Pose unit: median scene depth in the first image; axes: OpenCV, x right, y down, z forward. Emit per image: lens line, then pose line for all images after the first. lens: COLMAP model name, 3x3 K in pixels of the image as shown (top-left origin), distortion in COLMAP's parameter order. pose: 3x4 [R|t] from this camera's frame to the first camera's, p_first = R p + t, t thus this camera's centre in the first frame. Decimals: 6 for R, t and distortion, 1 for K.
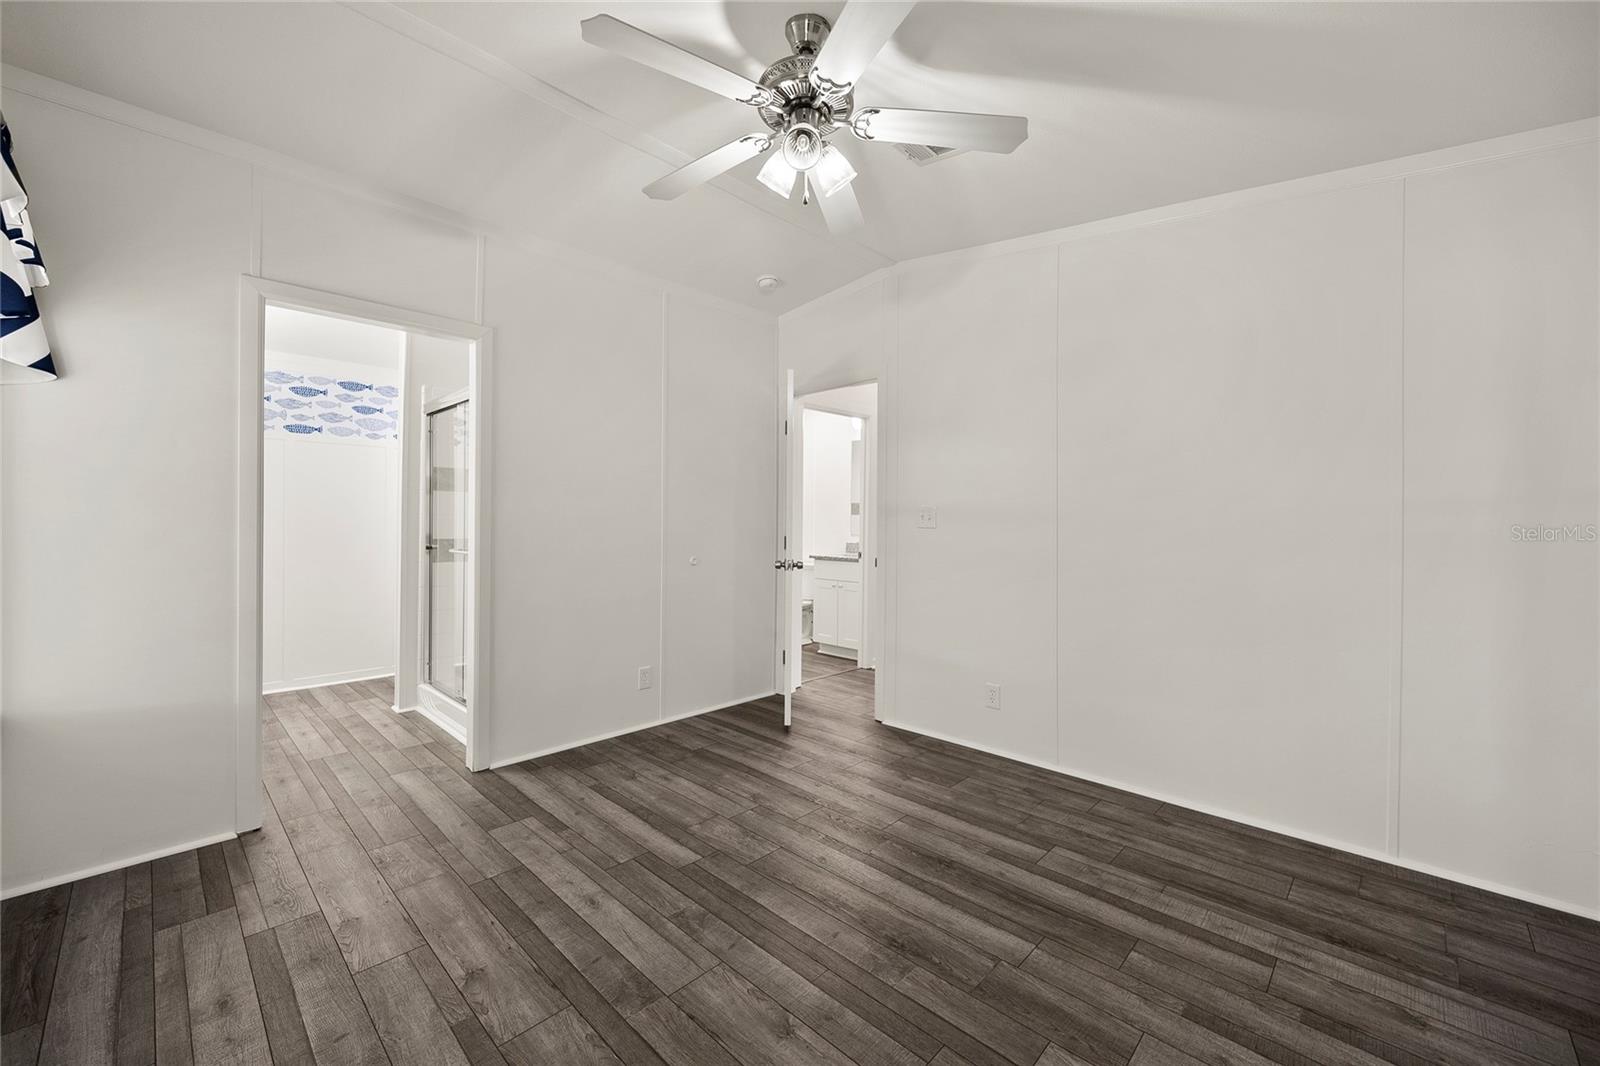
lens RADIAL K [[634.0, 0, 799.0], [0, 634.0, 527.9], [0, 0, 1]] dist [0.003405, -0.000088]
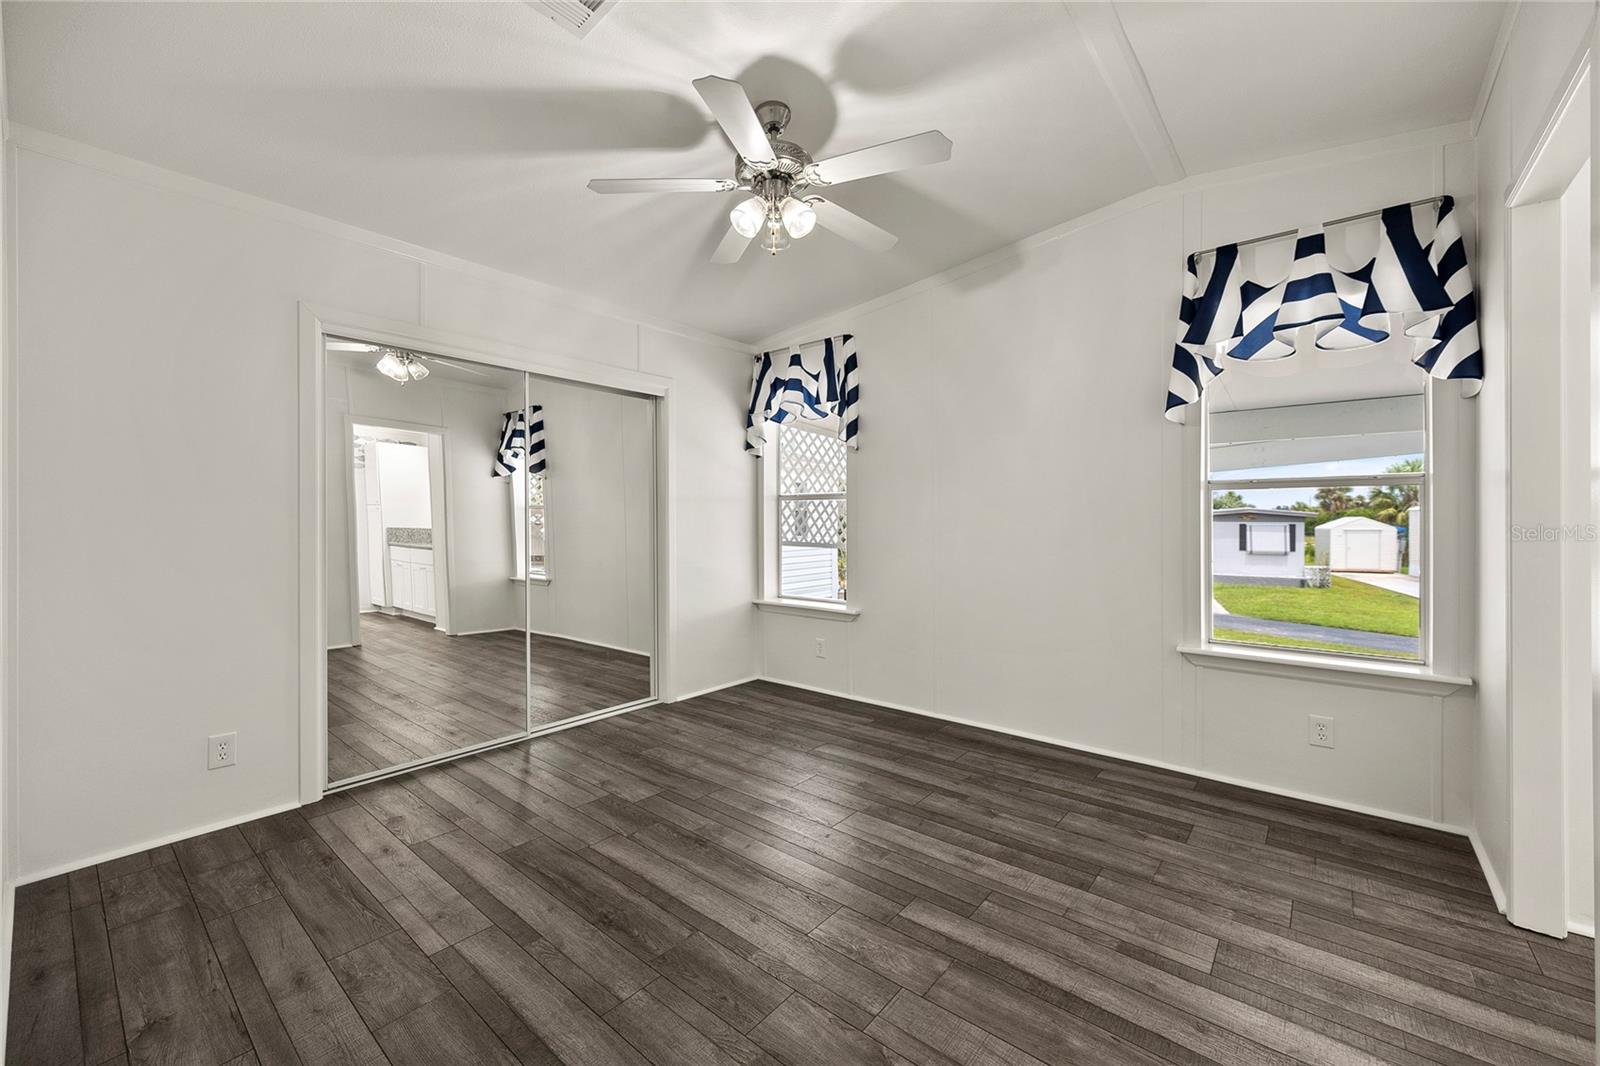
lens RADIAL K [[634.0, 0, 799.0], [0, 634.0, 527.9], [0, 0, 1]] dist [0.003405, -0.000088]
pose [[-0.997408, -0.000627, -0.071946, 0.041751], [-0.002226, 0.999752, 0.022140, -0.003482], [0.071914, 0.022243, -0.997163, 1.985749]]
